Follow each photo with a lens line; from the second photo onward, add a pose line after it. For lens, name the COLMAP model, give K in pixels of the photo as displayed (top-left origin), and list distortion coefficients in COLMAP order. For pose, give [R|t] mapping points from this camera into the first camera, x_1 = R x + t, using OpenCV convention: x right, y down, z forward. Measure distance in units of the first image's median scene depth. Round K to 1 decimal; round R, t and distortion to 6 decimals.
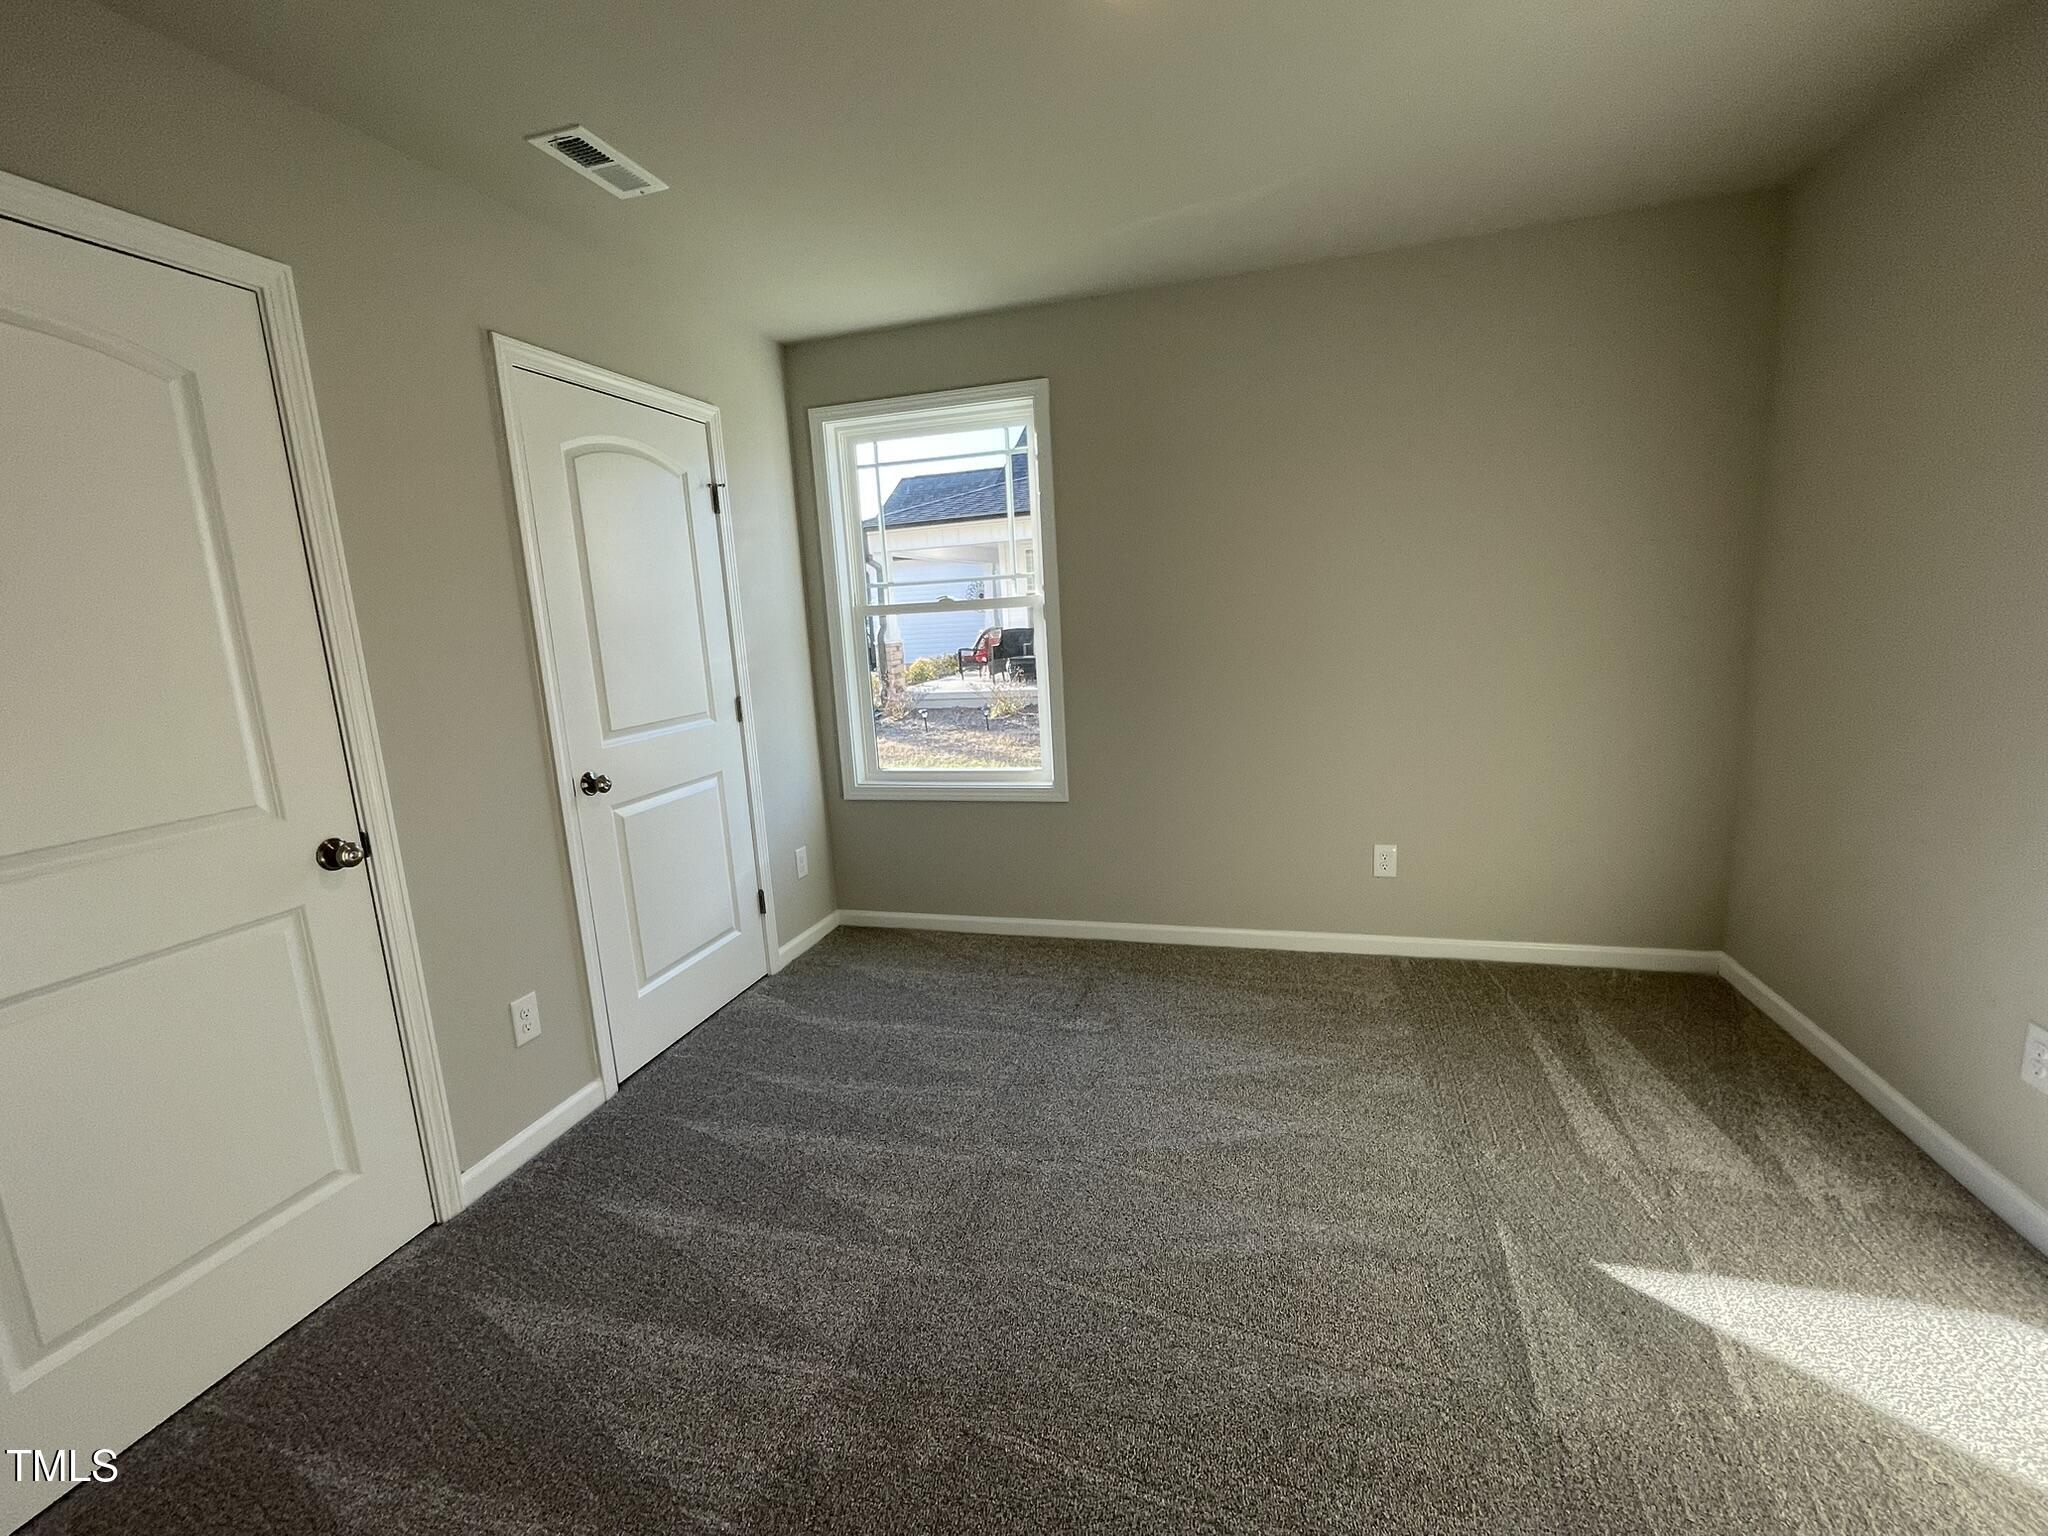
lens RADIAL K [[851.6, 0, 1024.0], [0, 851.6, 768.0], [0, 0, 1]] dist [-0.000740, 0.000120]
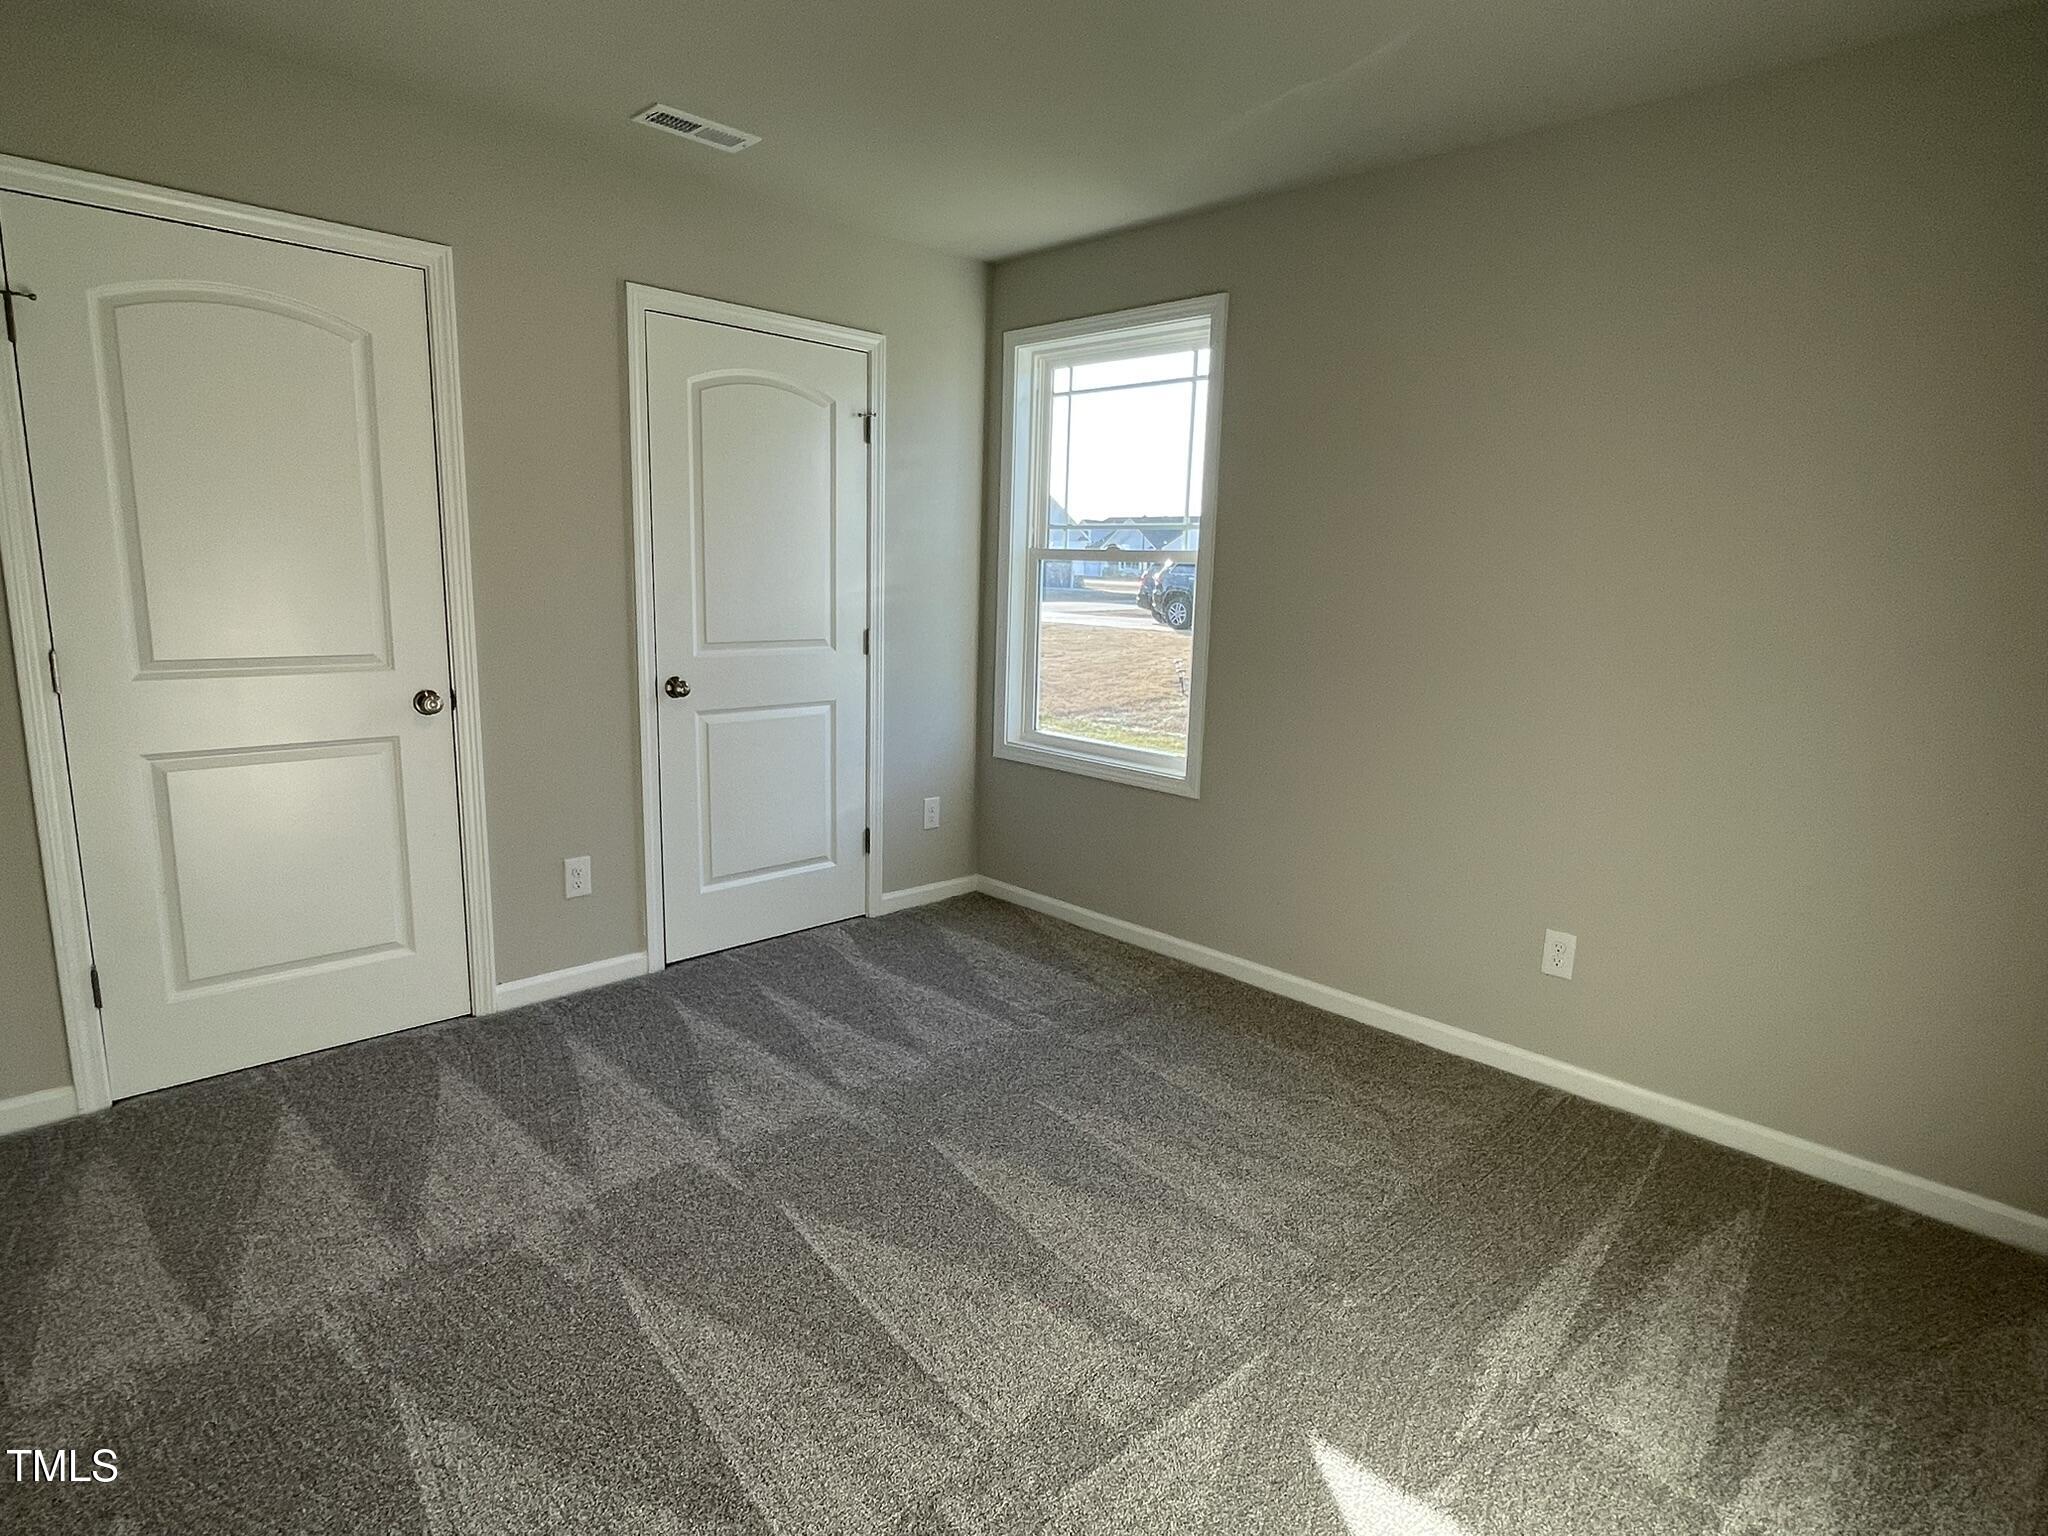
lens RADIAL K [[1070.8, 0, 1024.0], [0, 1070.8, 768.0], [0, 0, 1]] dist [0.003131, -0.000846]
pose [[0.872540, 0.168133, -0.458700, 0.452453], [-0.163220, 0.985287, 0.050673, -0.019036], [0.460471, 0.030655, 0.887145, -0.013973]]
